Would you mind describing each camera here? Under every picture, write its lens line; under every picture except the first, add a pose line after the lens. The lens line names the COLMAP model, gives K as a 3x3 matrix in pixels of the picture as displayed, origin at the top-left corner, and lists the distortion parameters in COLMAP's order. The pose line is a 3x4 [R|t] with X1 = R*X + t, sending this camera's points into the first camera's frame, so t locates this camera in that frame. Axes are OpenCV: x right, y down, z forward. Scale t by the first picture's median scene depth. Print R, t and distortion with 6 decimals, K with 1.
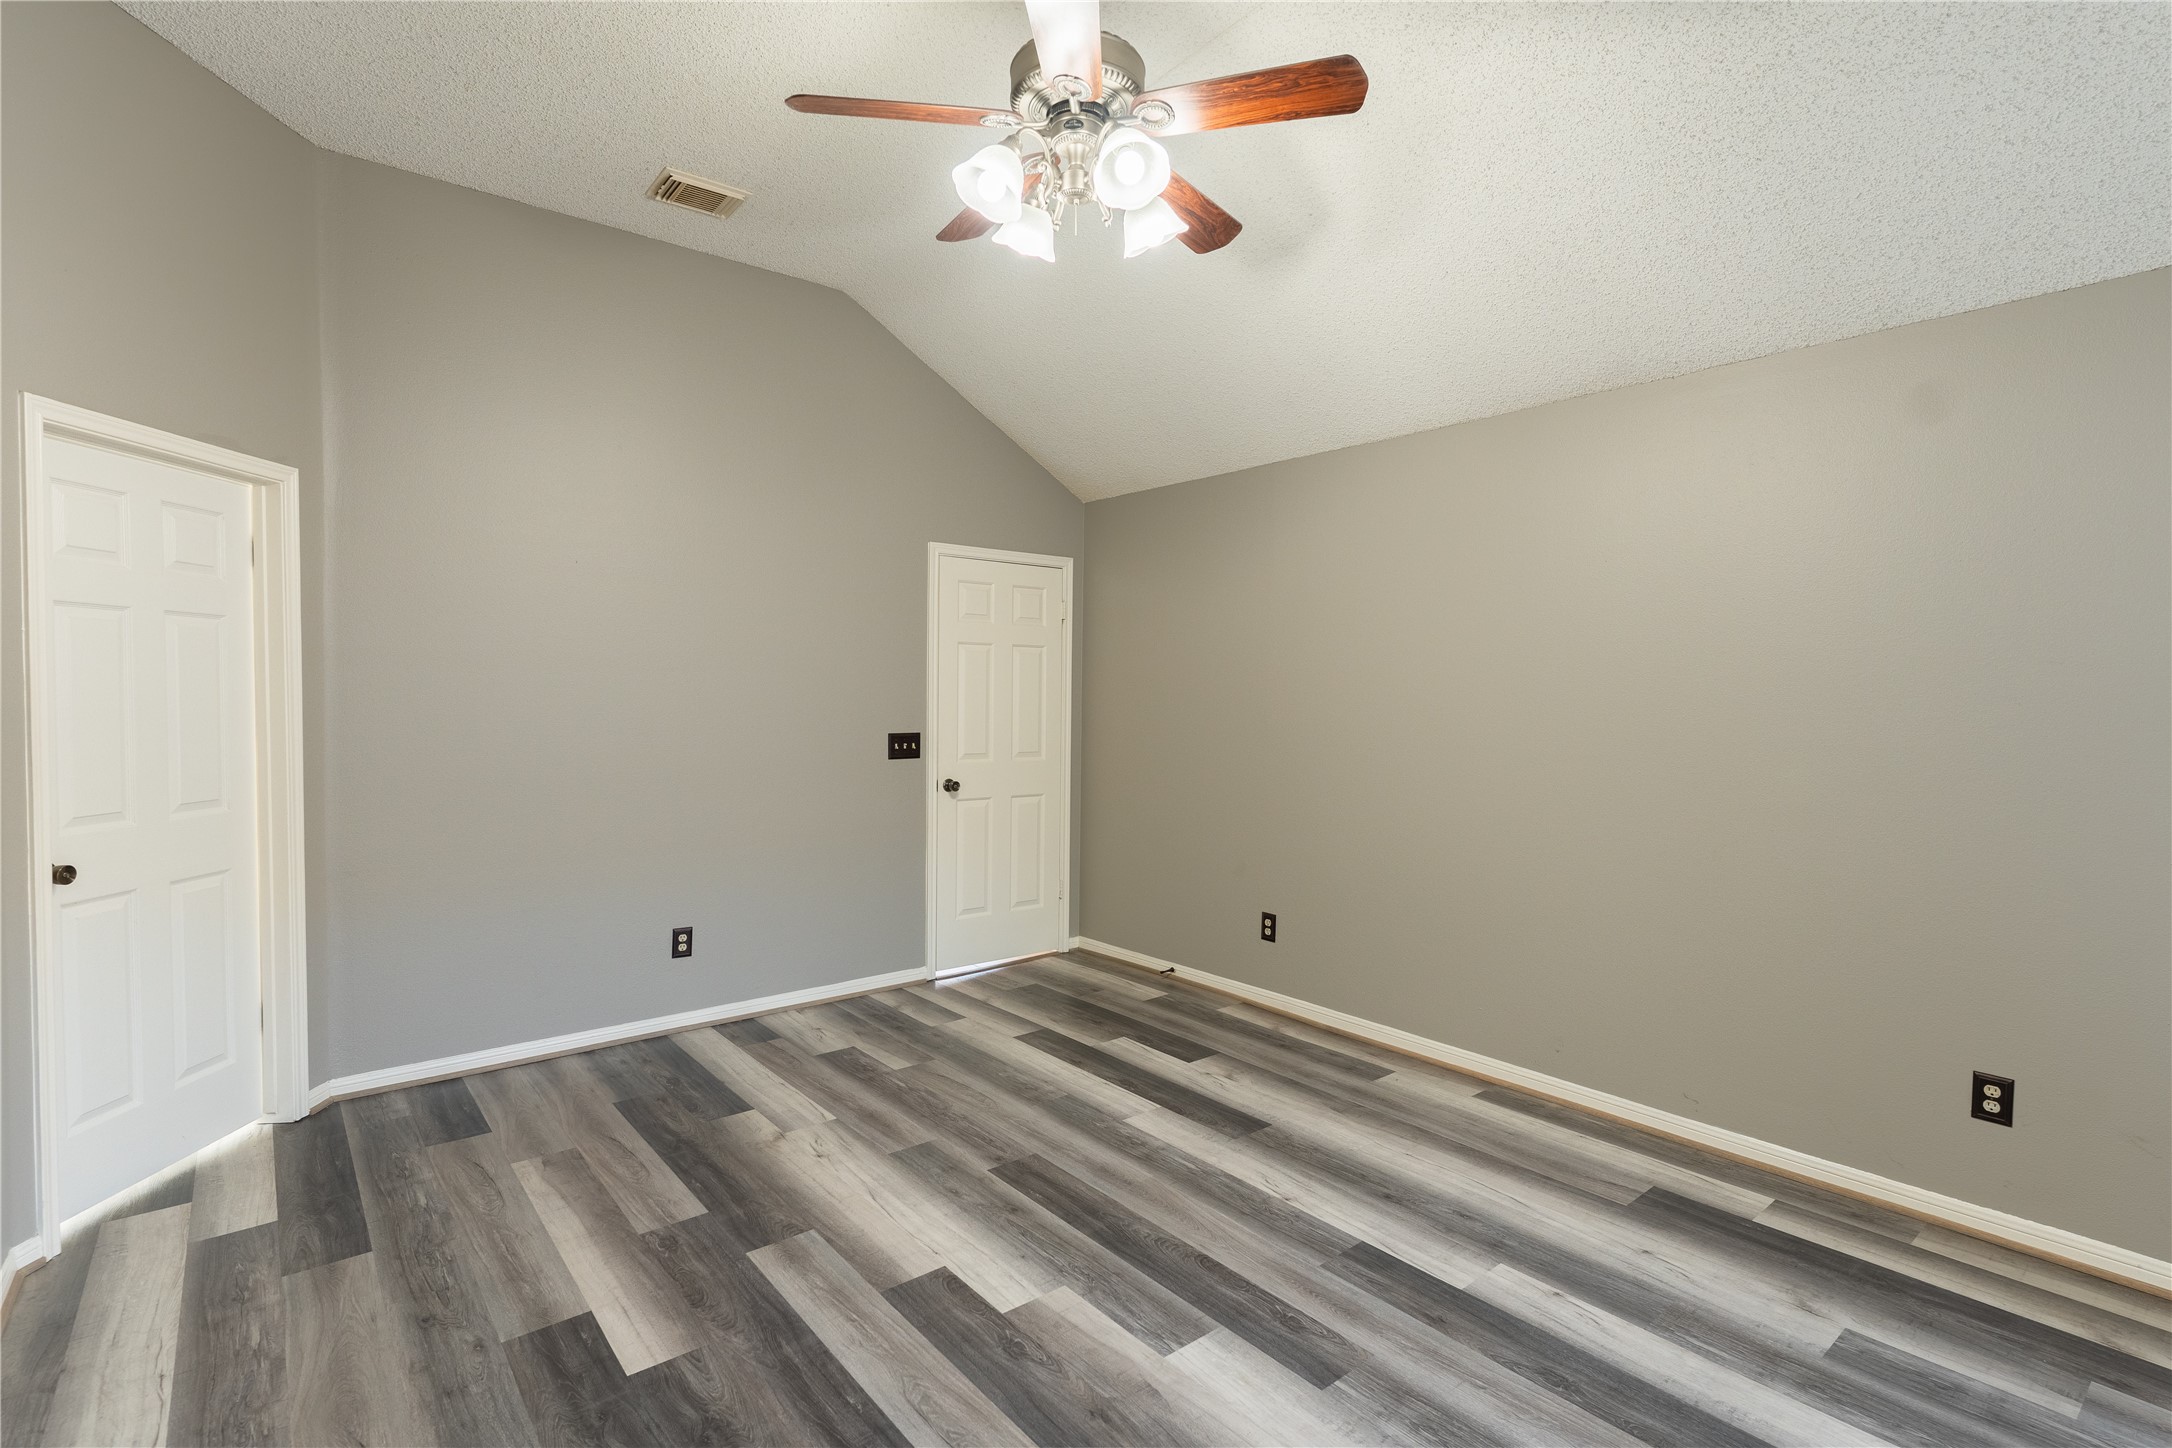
lens RADIAL K [[1044.4, 0, 1085.1], [0, 1044.4, 718.1], [0, 0, 1]] dist [-0.016989, 0.010989]
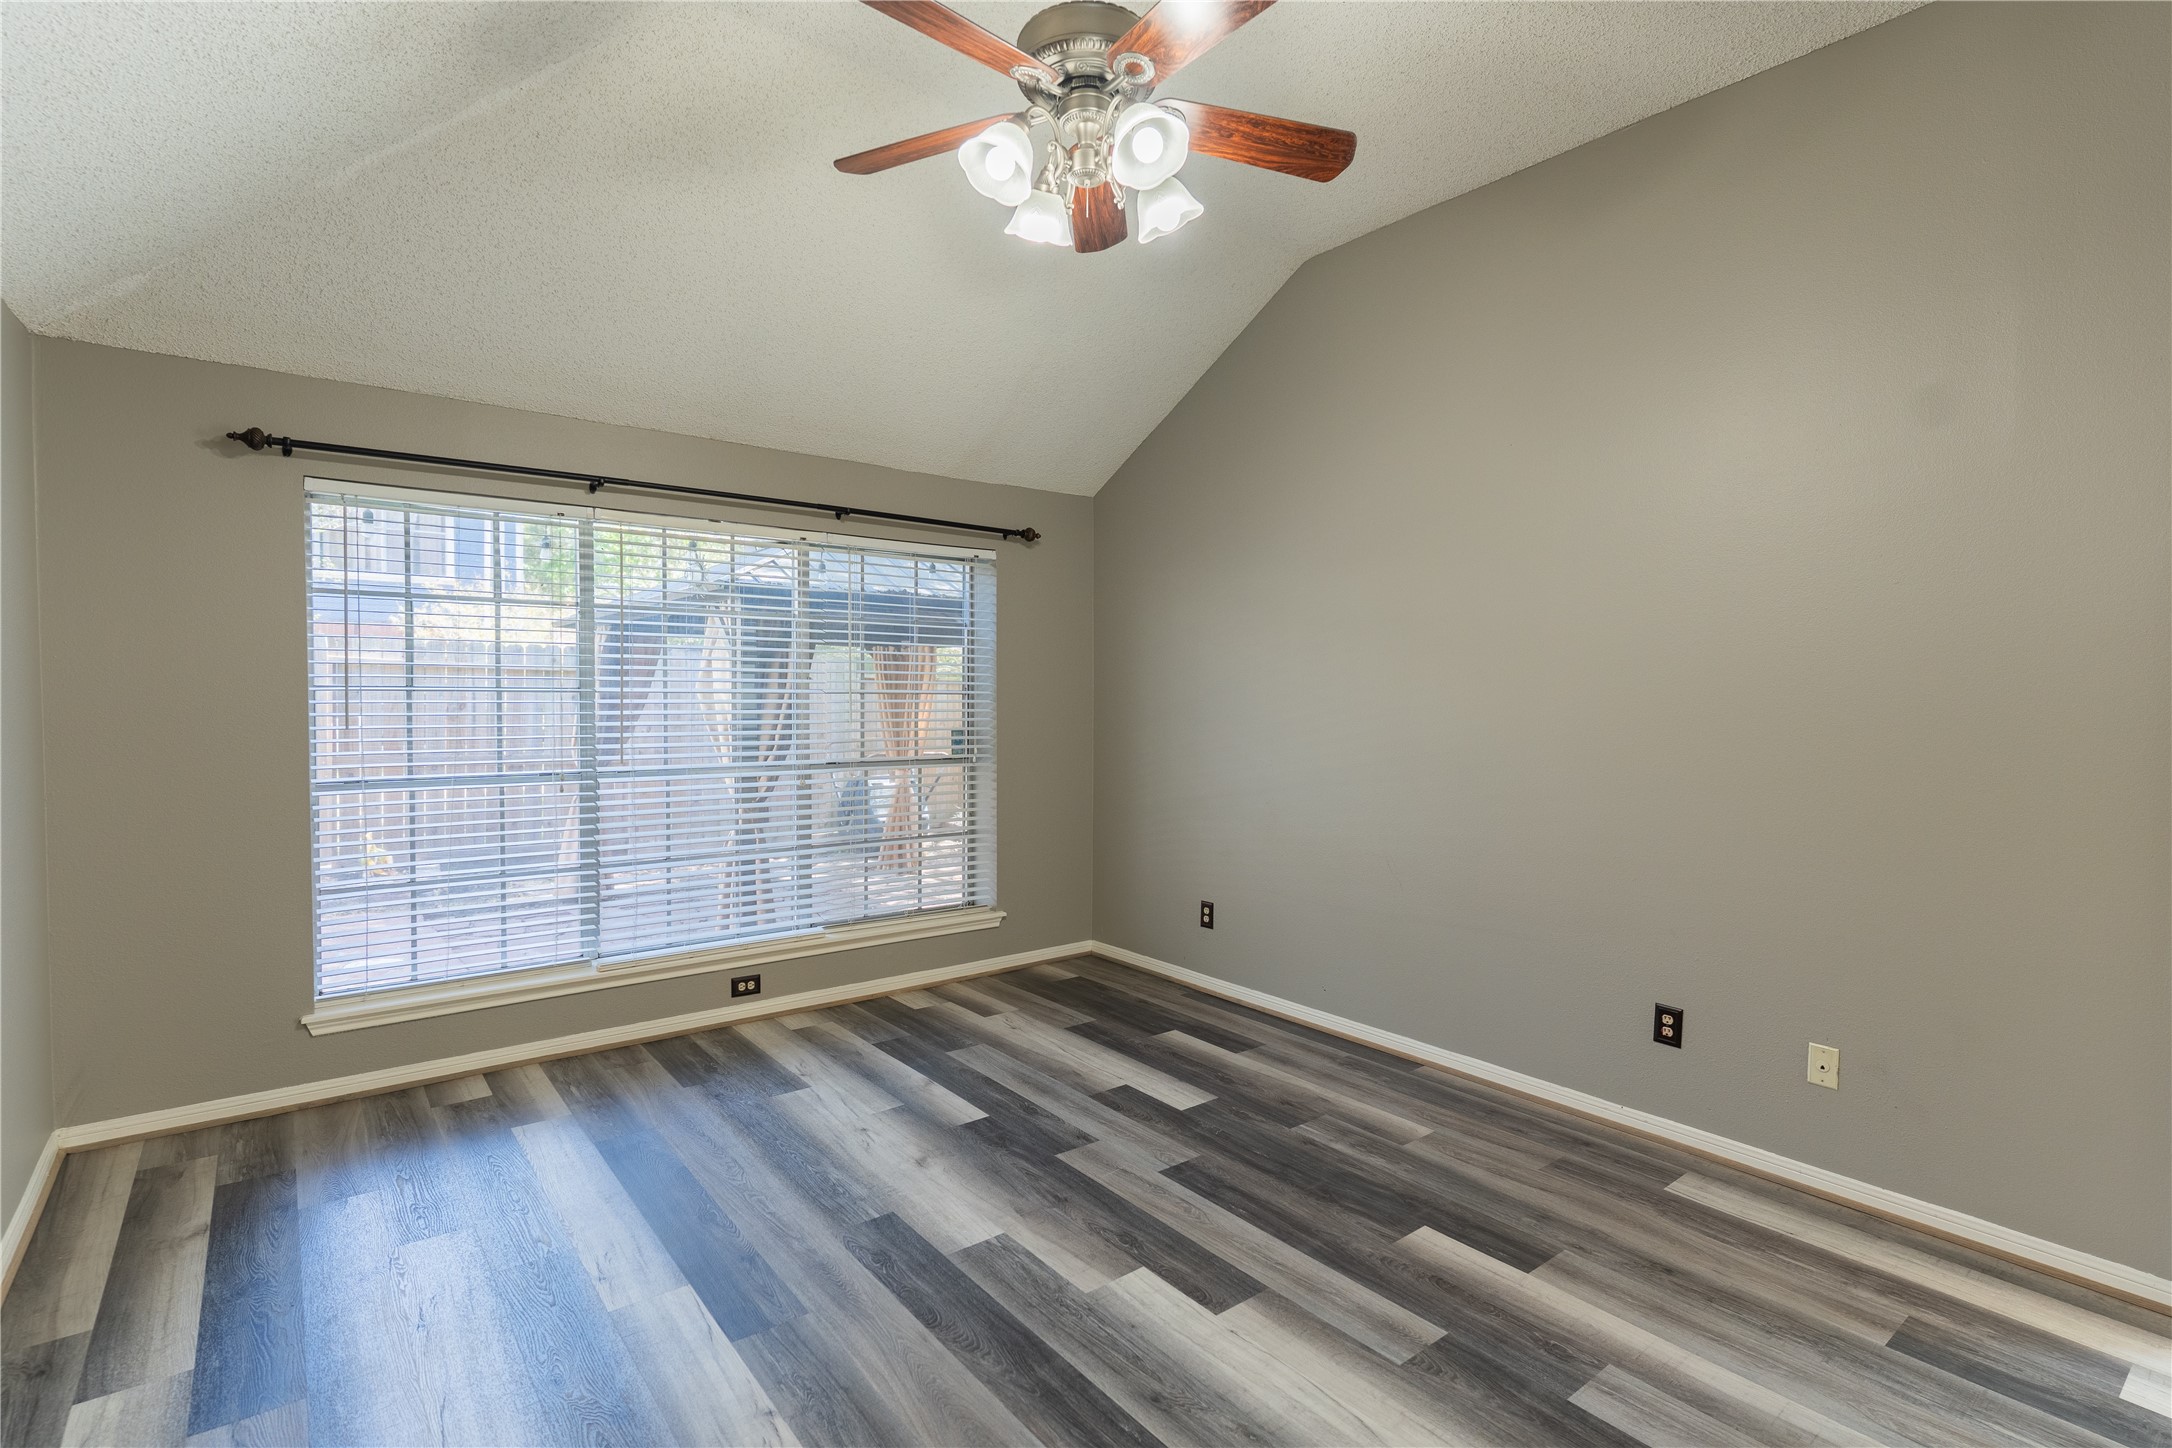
lens RADIAL K [[1044.4, 0, 1089.2], [0, 1044.4, 722.0], [0, 0, 1]] dist [-0.016989, 0.010989]
pose [[-0.999857, -0.011495, 0.012443, -0.028806], [-0.010738, 0.998184, 0.059274, -0.054249], [-0.013102, 0.059131, -0.998164, 1.976891]]
